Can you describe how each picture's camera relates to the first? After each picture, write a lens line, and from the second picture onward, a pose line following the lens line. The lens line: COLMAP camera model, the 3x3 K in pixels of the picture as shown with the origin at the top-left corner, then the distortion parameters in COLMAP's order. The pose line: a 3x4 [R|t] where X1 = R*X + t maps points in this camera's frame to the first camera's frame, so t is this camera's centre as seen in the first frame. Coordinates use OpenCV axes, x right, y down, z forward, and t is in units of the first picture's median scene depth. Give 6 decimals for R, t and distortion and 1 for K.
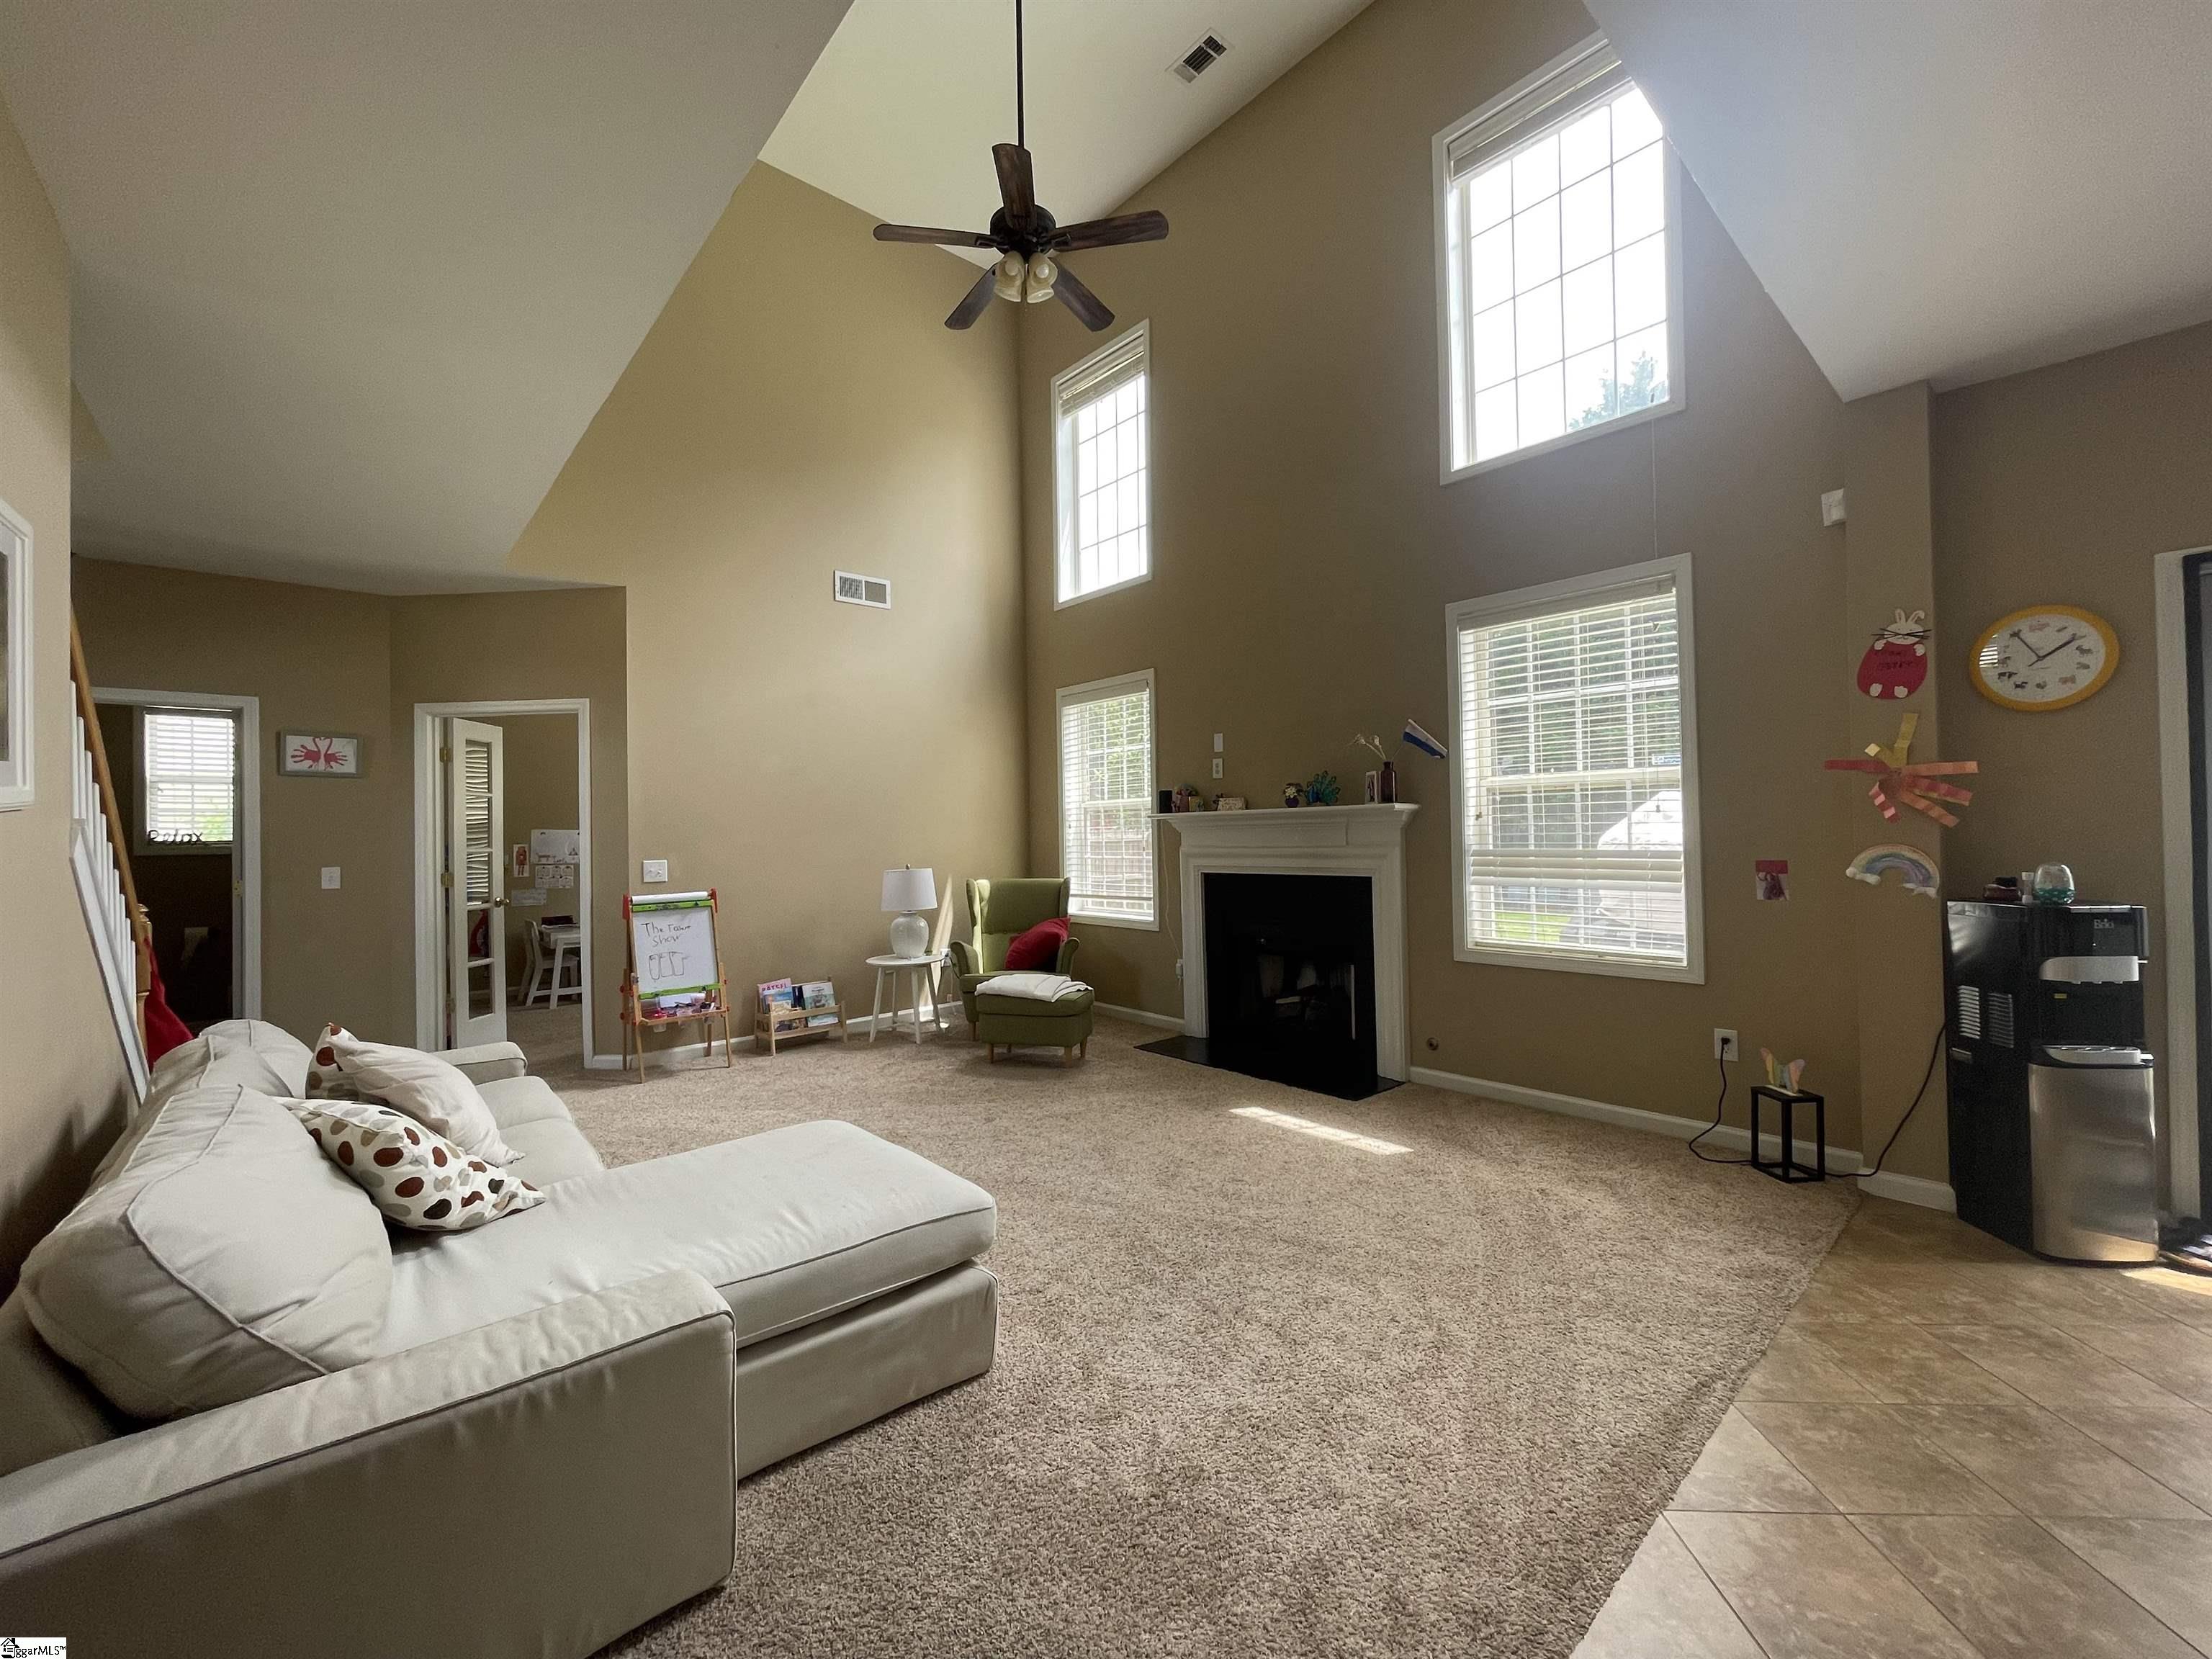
lens RADIAL K [[889.4, 0, 1105.4], [0, 889.4, 830.5], [0, 0, 1]] dist [0.001105, -0.001862]
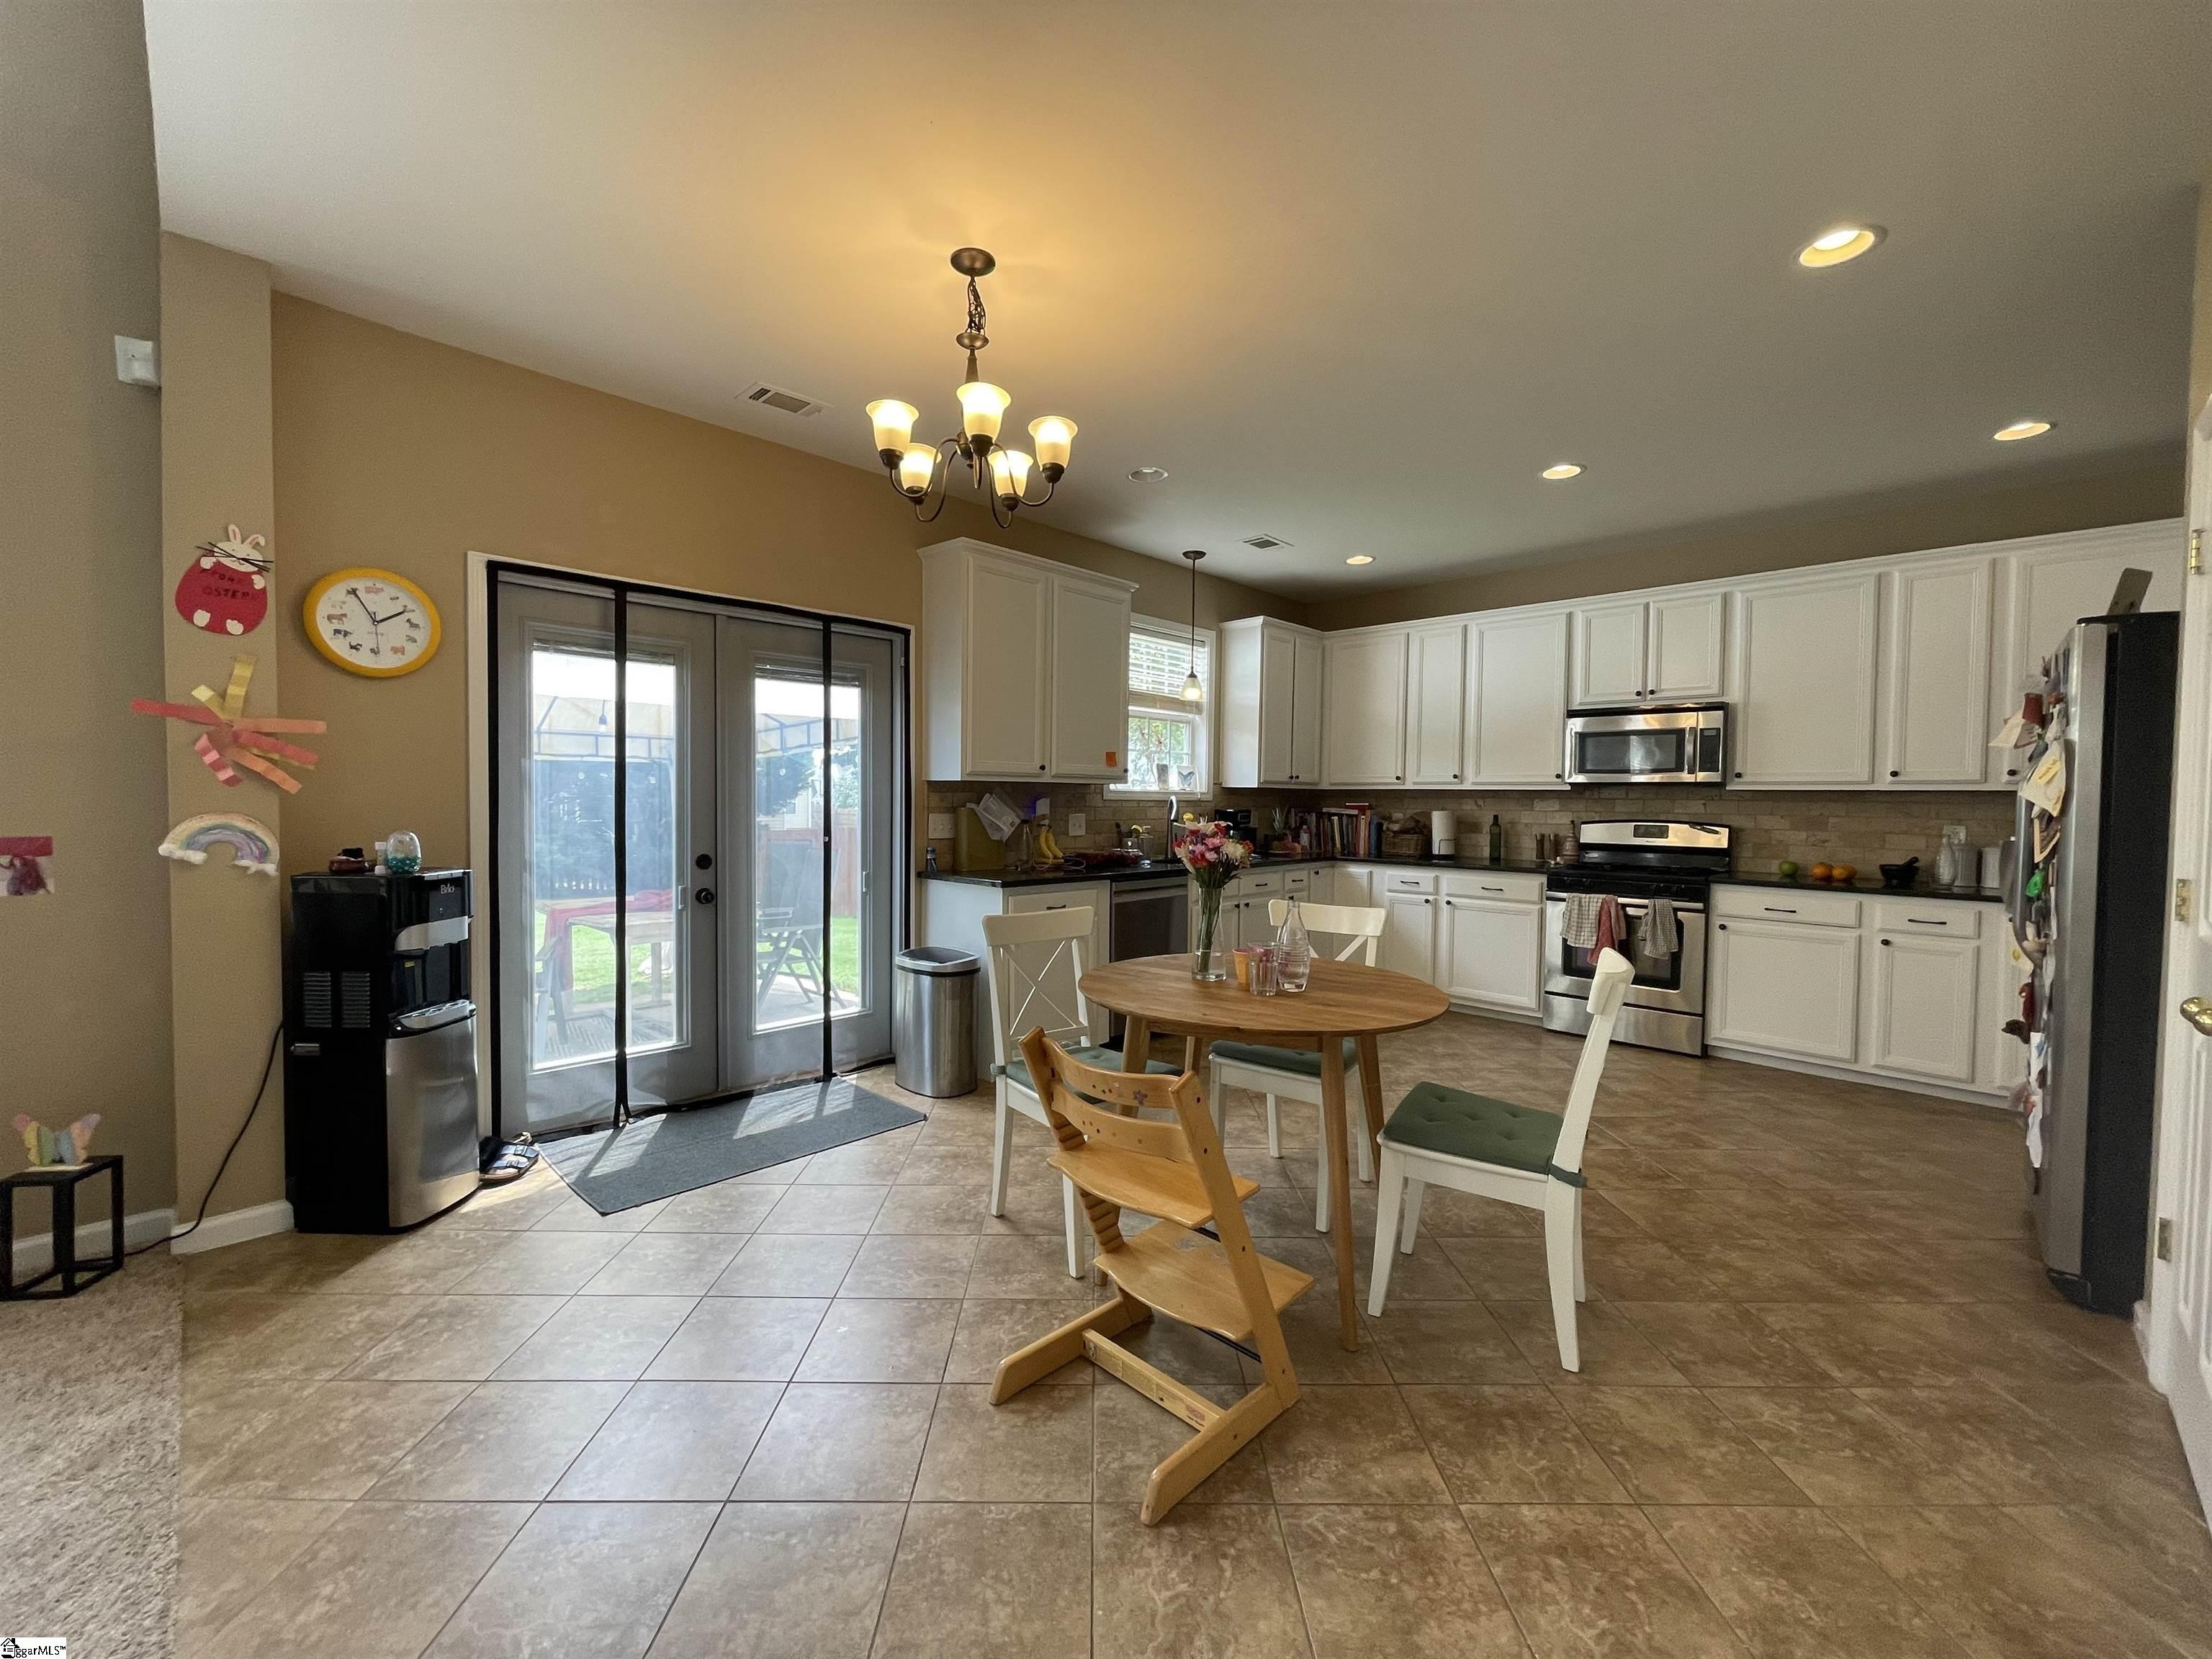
lens RADIAL K [[889.4, 0, 1096.9], [0, 889.4, 822.3], [0, 0, 1]] dist [0.001105, -0.001862]
pose [[-0.073263, -0.011229, 0.997249, 0.014908], [-0.016018, 0.999821, 0.010081, 0.003017], [-0.997184, -0.015235, -0.073430, 0.260217]]
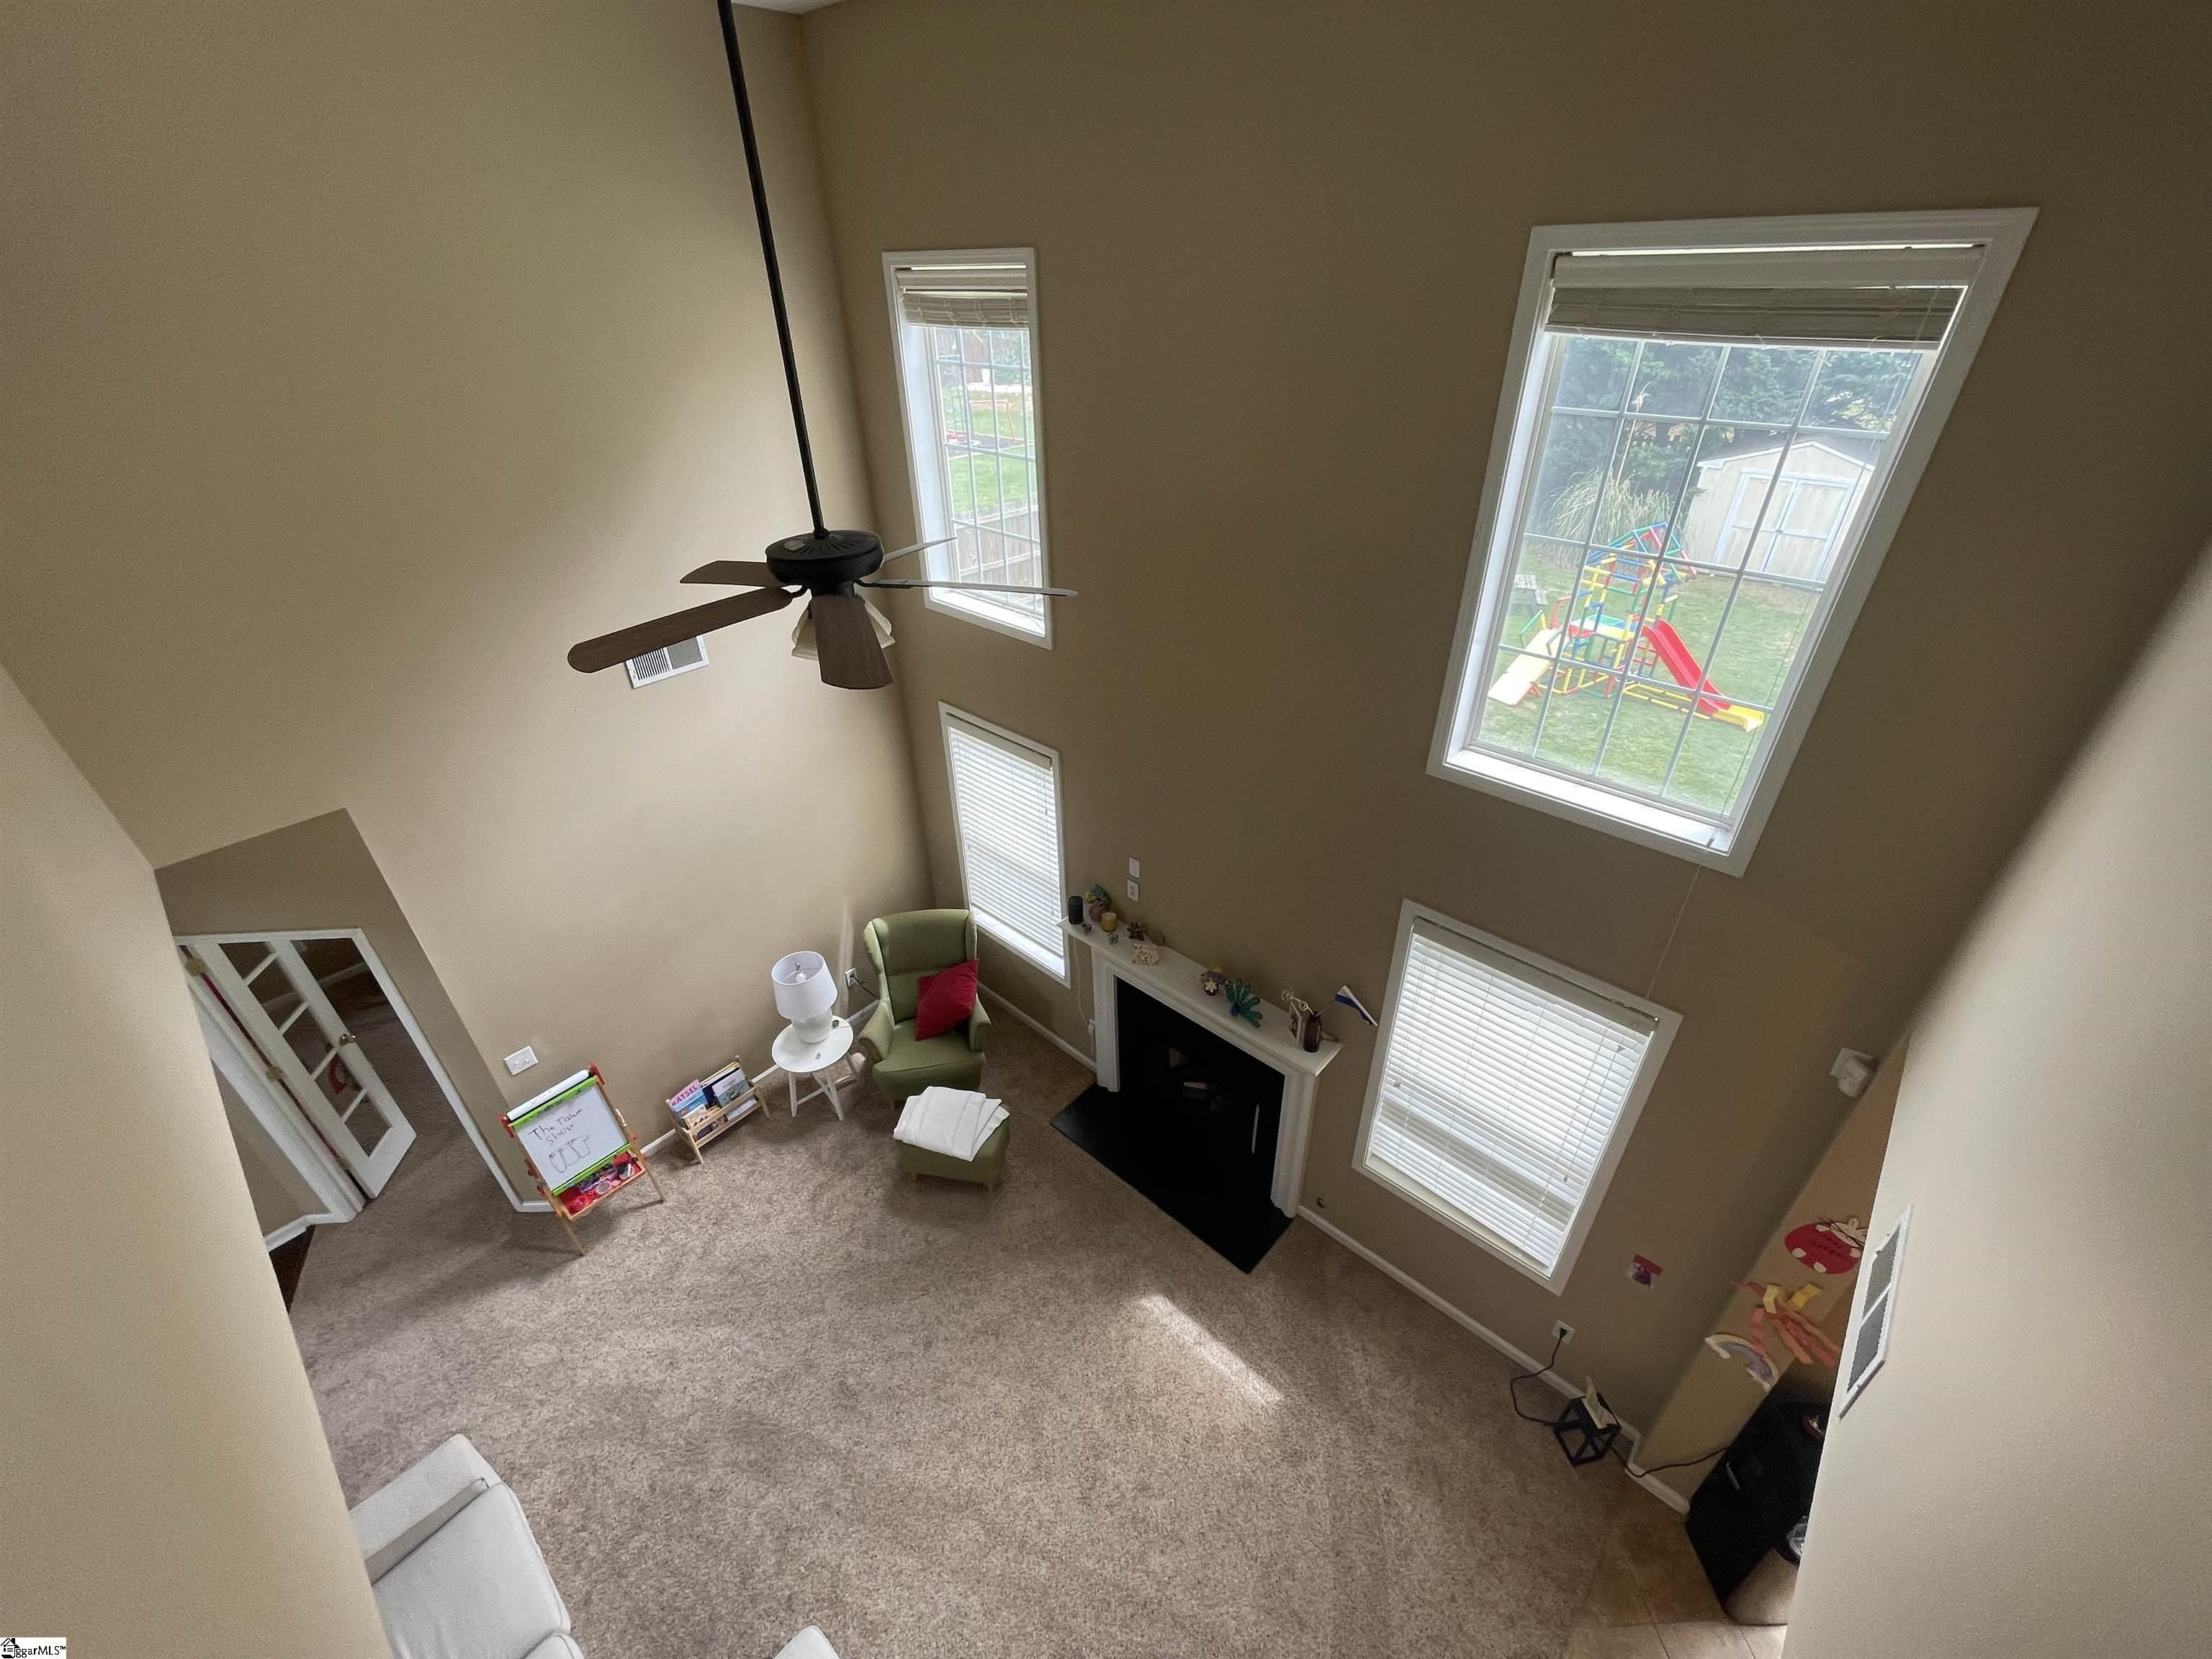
lens RADIAL K [[889.4, 0, 1102.6], [0, 889.4, 826.0], [0, 0, 1]] dist [0.001105, -0.001862]
pose [[0.994377, -0.056610, 0.089499, 0.034260], [-0.000426, 0.842986, 0.537936, -1.098013], [-0.105899, -0.534949, 0.838221, 0.510399]]
